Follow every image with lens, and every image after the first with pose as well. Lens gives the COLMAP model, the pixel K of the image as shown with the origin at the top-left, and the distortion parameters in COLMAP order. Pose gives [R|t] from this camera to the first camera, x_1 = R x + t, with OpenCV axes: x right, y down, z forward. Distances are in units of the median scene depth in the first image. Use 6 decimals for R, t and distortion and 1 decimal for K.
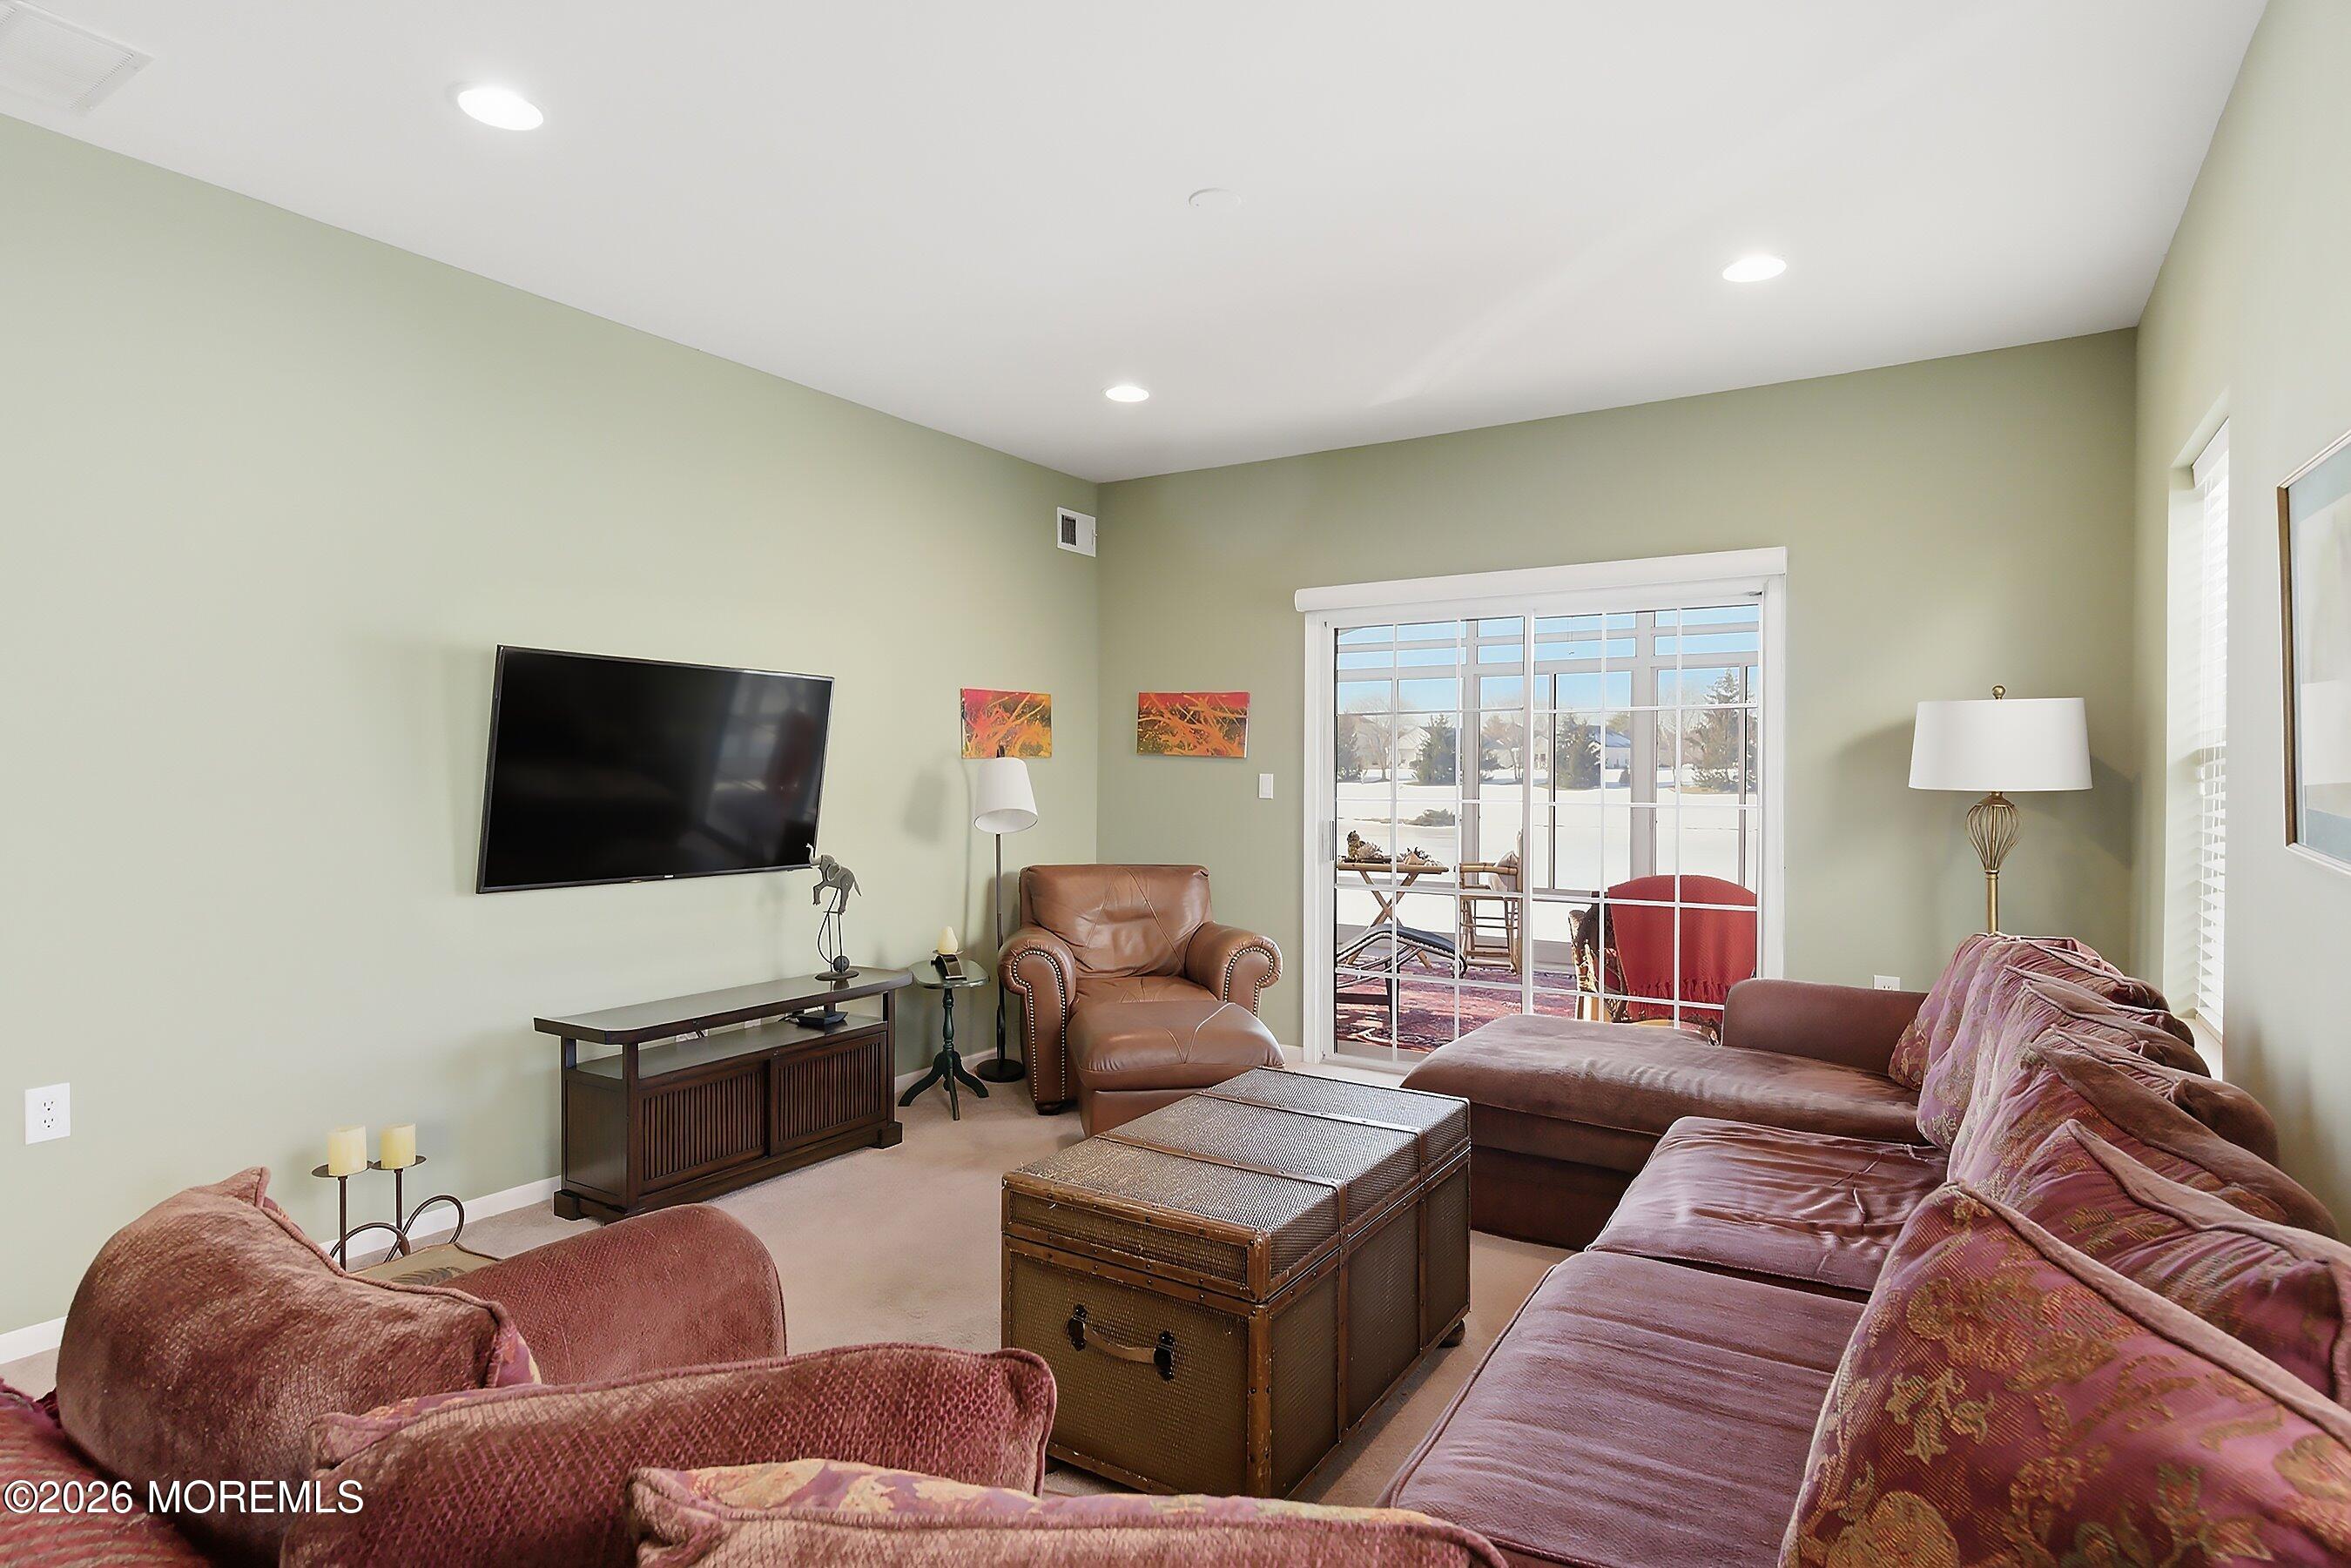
lens RADIAL K [[1244.5, 0, 1161.4], [0, 1244.5, 782.7], [0, 0, 1]] dist [0.001707, -0.001120]
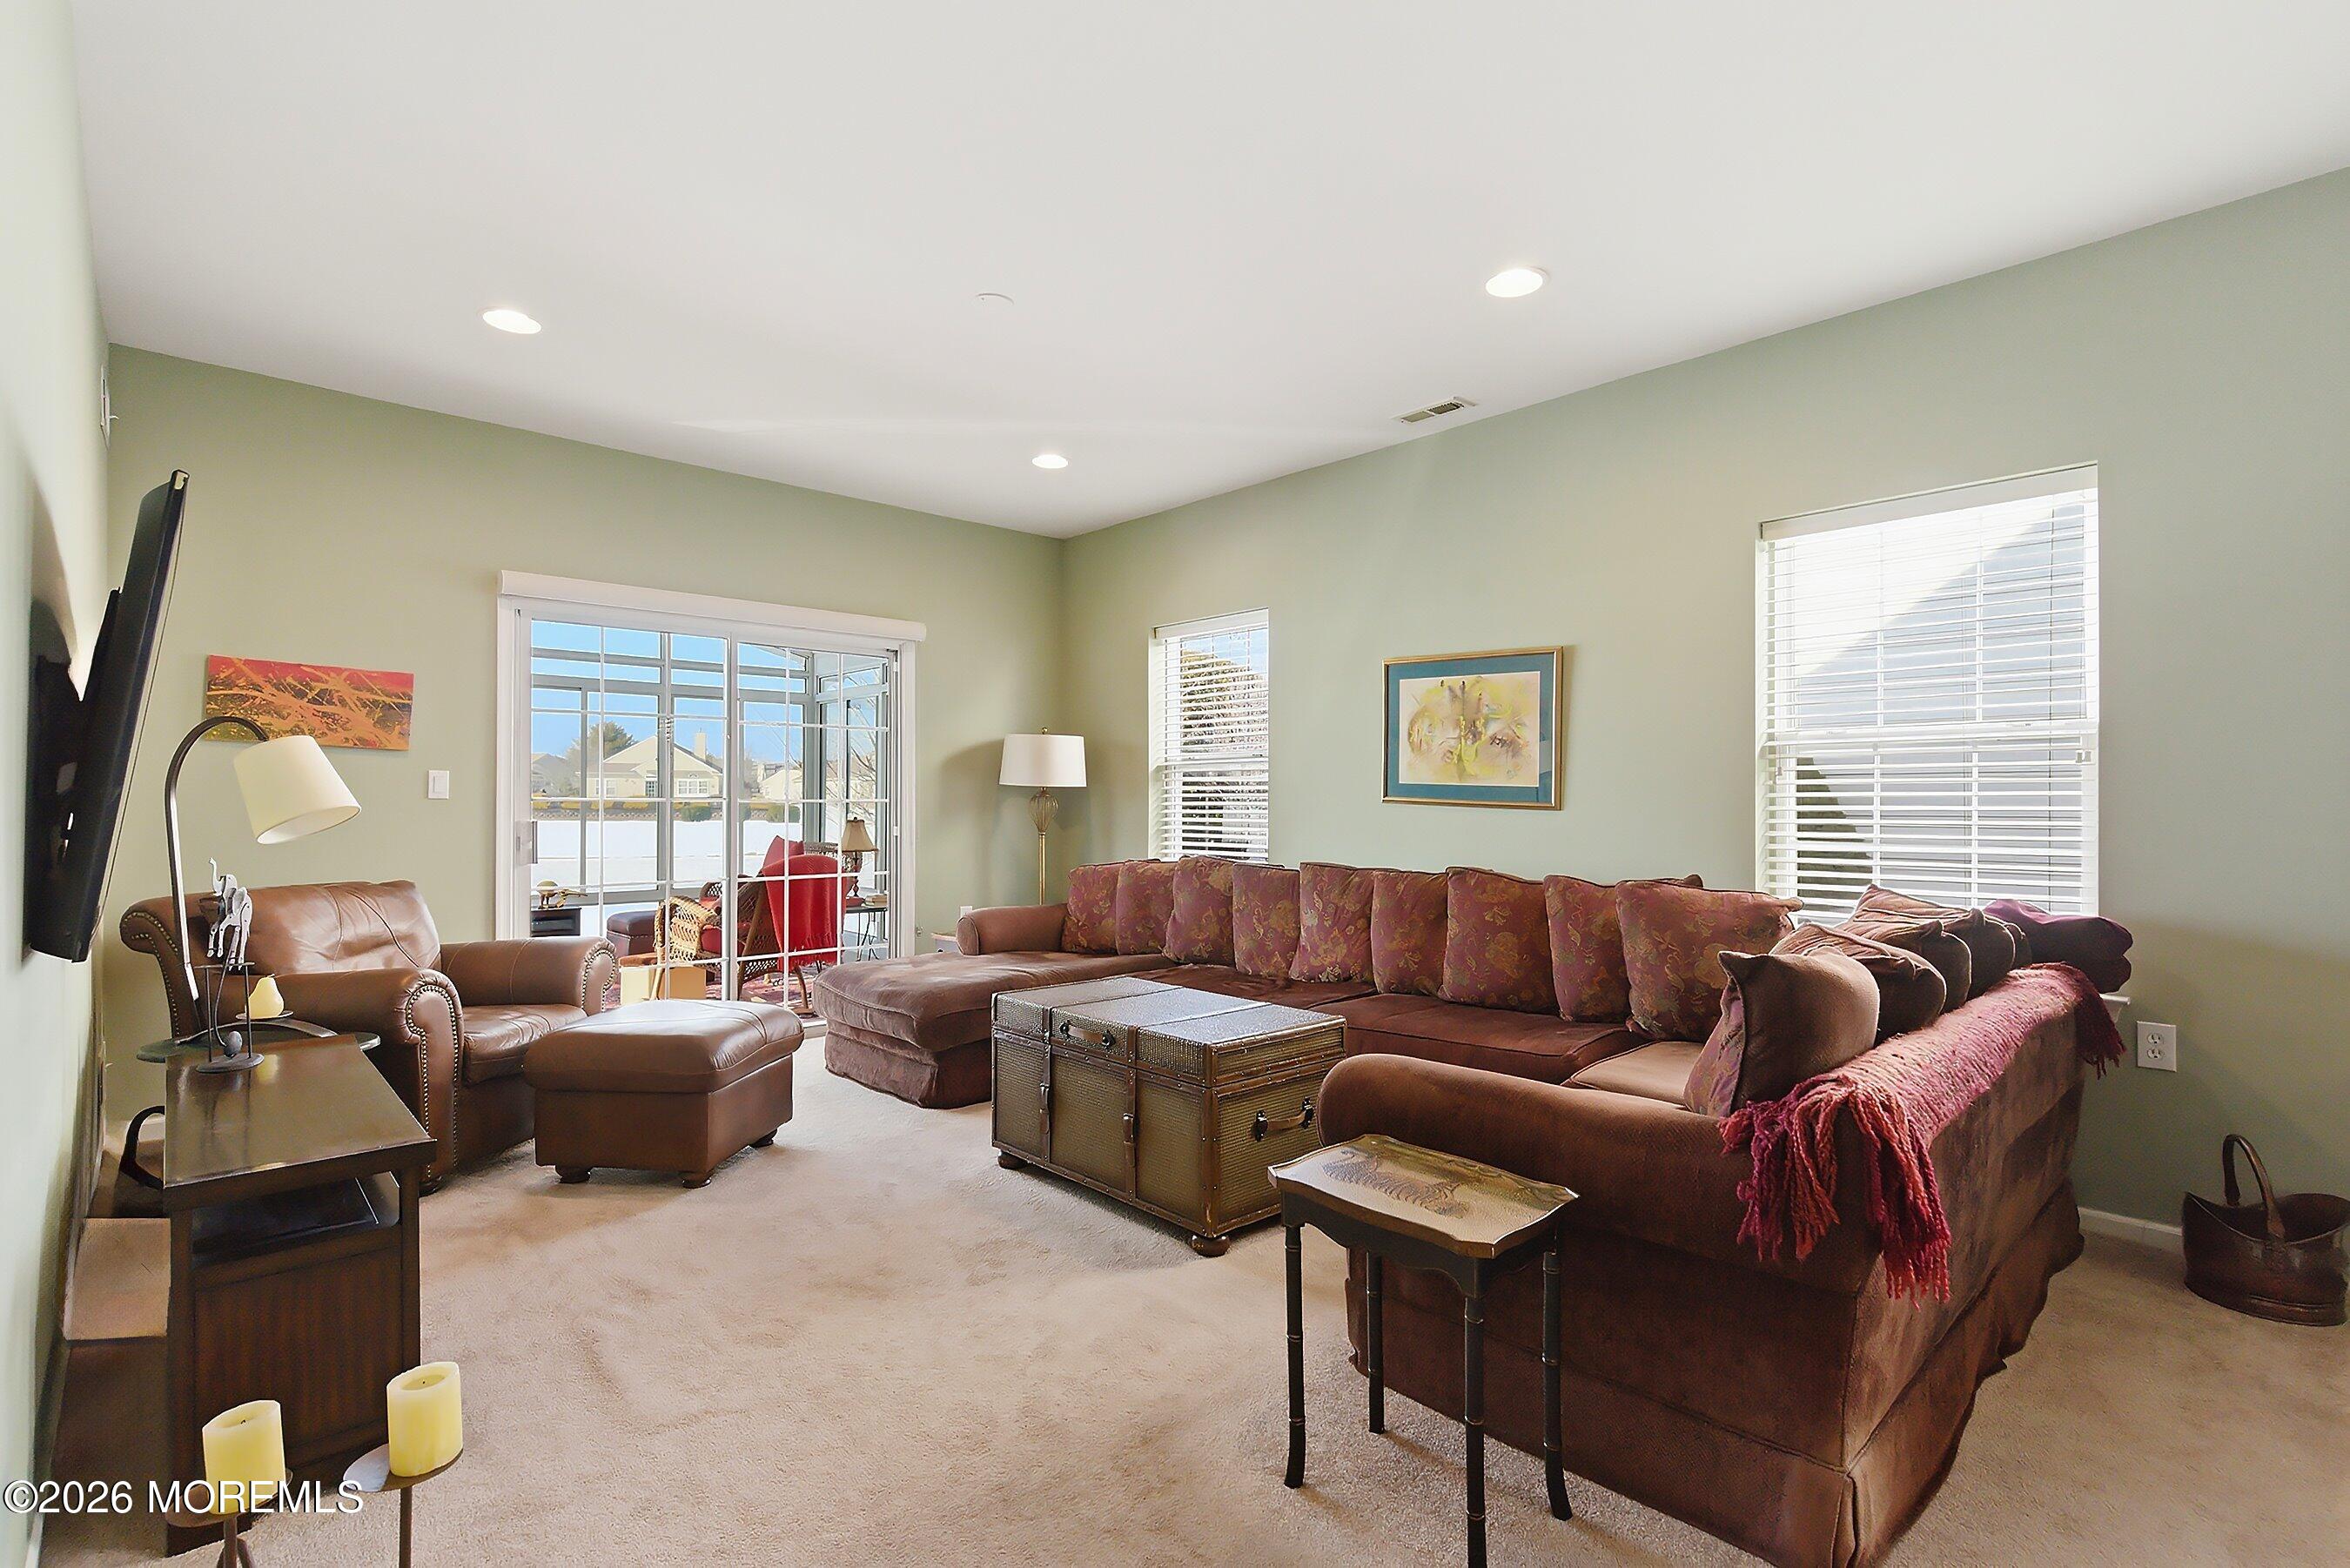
lens RADIAL K [[1132.8, 0, 1168.2], [0, 1132.8, 803.9], [0, 0, 1]] dist [0.005133, -0.000362]
pose [[0.232695, -0.006653, 0.972527, -0.597338], [0.006089, 0.999967, 0.005384, 0.016561], [-0.972531, 0.004669, 0.232728, 0.328181]]
